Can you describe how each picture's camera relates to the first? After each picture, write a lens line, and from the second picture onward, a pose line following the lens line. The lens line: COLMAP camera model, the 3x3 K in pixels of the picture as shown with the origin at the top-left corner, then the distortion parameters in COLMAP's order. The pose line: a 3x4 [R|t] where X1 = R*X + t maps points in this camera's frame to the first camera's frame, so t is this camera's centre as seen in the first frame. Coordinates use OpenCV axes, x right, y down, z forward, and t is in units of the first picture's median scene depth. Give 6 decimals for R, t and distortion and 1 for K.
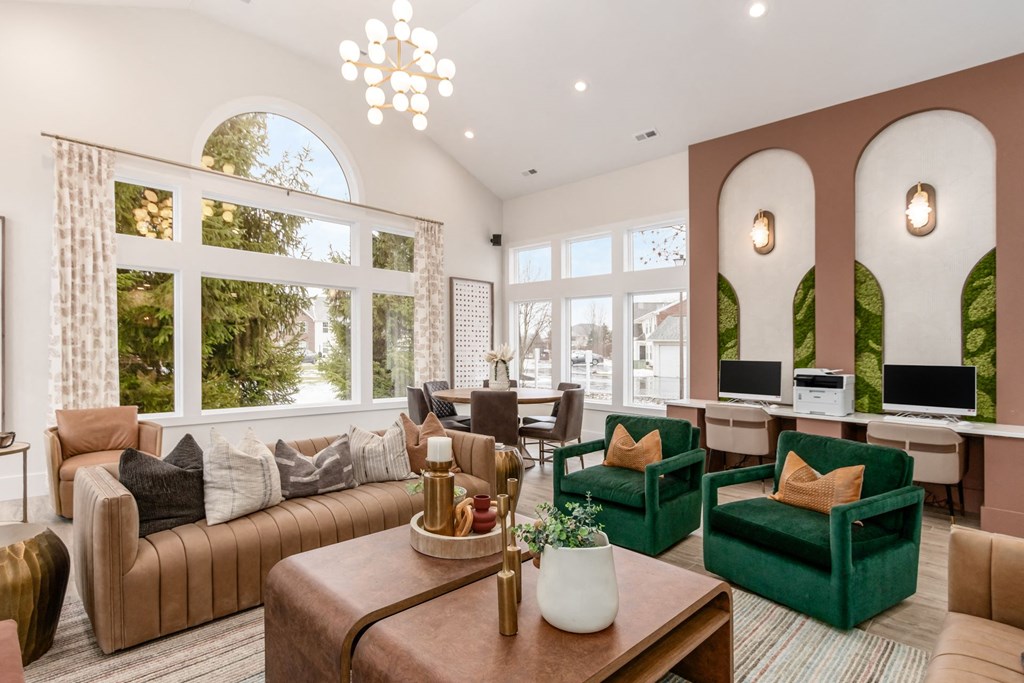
lens RADIAL K [[521.6, 0, 512.4], [0, 521.6, 356.2], [0, 0, 1]] dist [0.001817, -0.003109]
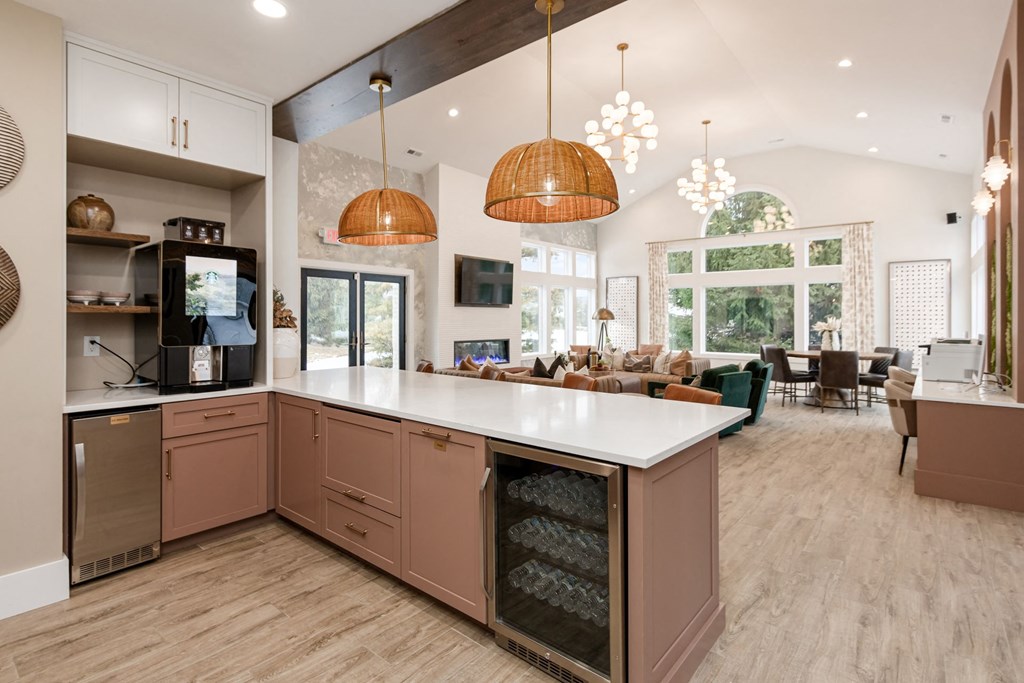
lens RADIAL K [[501.3, 0, 504.2], [0, 501.3, 313.9], [0, 0, 1]] dist [-0.006927, 0.000889]
pose [[0.082907, -0.021323, -0.996329, 1.352995], [-0.016708, 0.999601, -0.022783, 0.012059], [0.996417, 0.018536, 0.082518, 0.030648]]
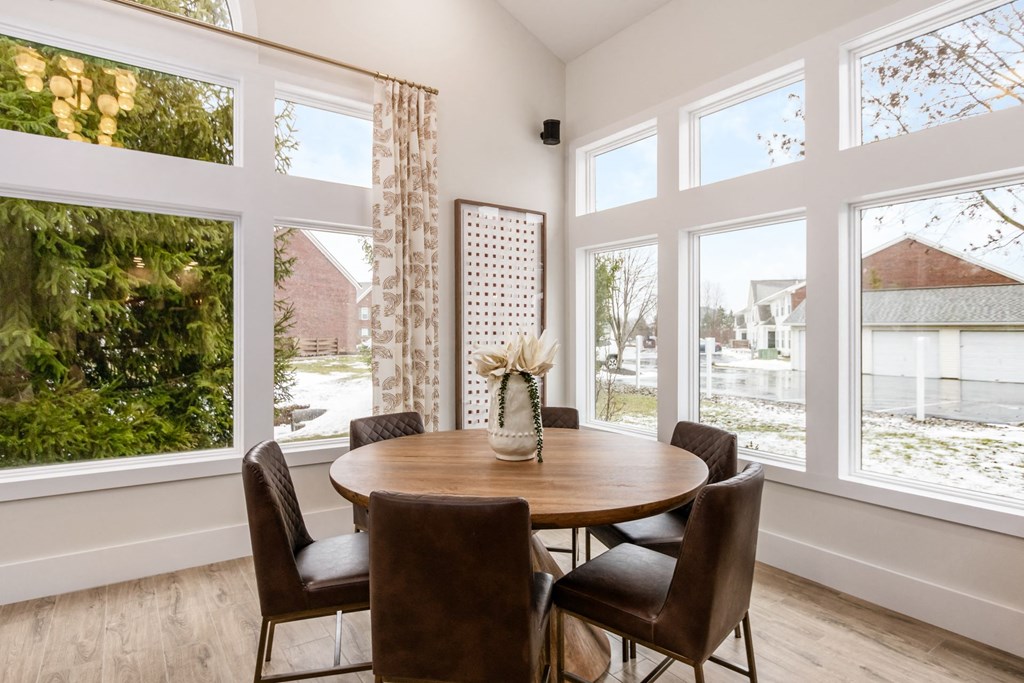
lens RADIAL K [[555.8, 0, 506.2], [0, 555.8, 343.8], [0, 0, 1]] dist [0.013138, -0.005979]
pose [[0.981623, -0.001031, -0.190826, 0.049538], [0.001150, 0.999999, 0.000515, -0.013662], [0.190826, -0.000725, 0.981624, 0.663707]]
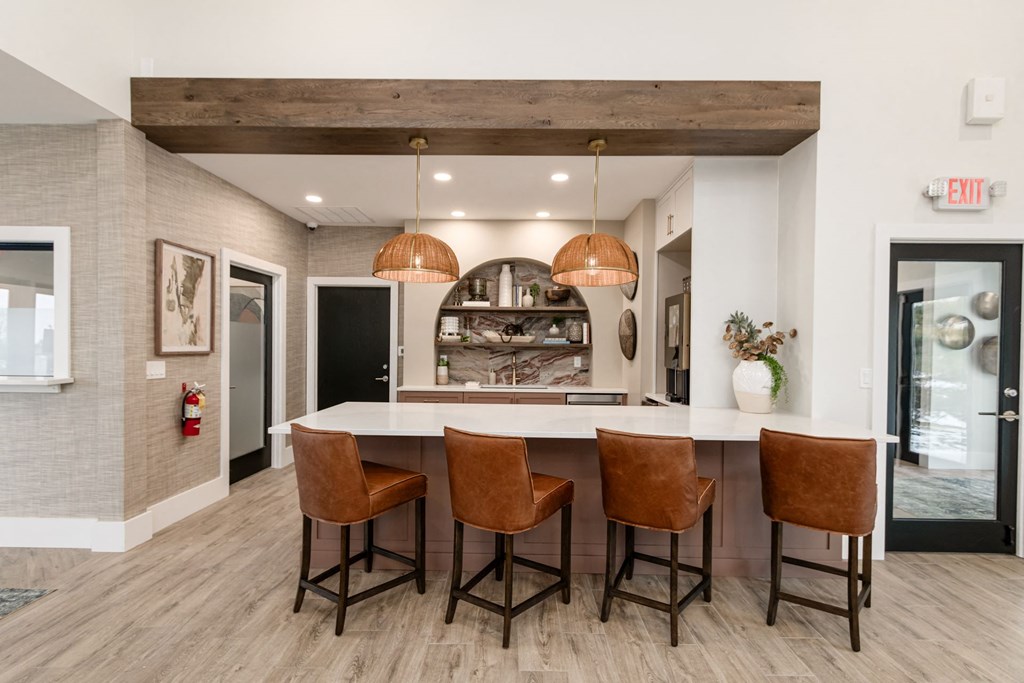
lens RADIAL K [[493.2, 0, 506.1], [0, 493.2, 346.2], [0, 0, 1]] dist [0.004522, 0.000993]
pose [[-0.690017, -0.024283, 0.723386, 0.410124], [-0.010212, 0.999664, 0.023816, -0.009667], [-0.723721, 0.009046, -0.690033, 0.457852]]
